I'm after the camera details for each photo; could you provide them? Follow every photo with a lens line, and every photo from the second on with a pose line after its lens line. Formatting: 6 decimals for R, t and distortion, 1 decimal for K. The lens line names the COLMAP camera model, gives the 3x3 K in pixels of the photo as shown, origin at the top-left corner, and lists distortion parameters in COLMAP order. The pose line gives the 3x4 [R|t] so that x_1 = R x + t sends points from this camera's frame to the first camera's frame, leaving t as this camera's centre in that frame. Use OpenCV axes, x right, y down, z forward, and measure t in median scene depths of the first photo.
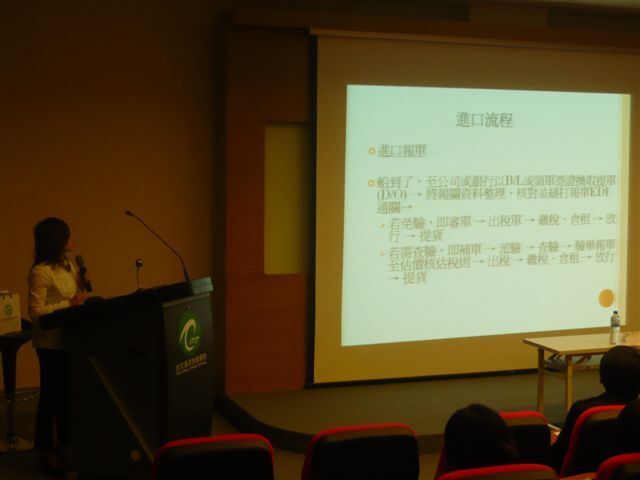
lens RADIAL K [[1108.1, 0, 320.0], [0, 1108.1, 240.0], [0, 0, 1]] dist [-0.060102, -0.125087]
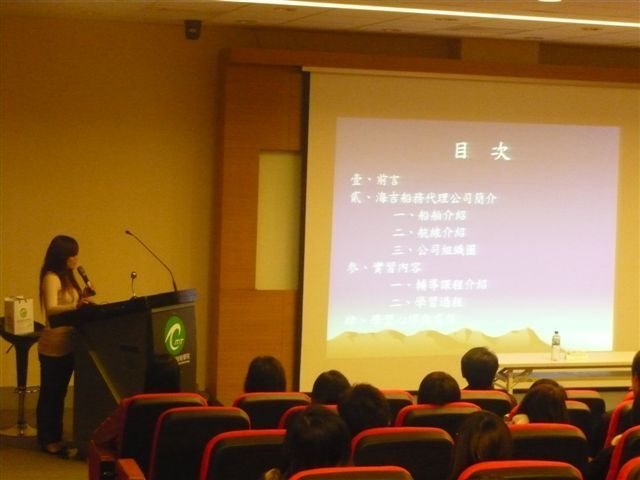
lens RADIAL K [[1372.9, 0, 320.0], [0, 1372.9, 240.0], [0, 0, 1]] dist [0.000473, -0.427467]
pose [[0.998110, 0.028846, -0.054267, 0.101868], [-0.029399, 0.999523, -0.009432, -0.008018], [0.053969, 0.011010, 0.998482, -0.413927]]
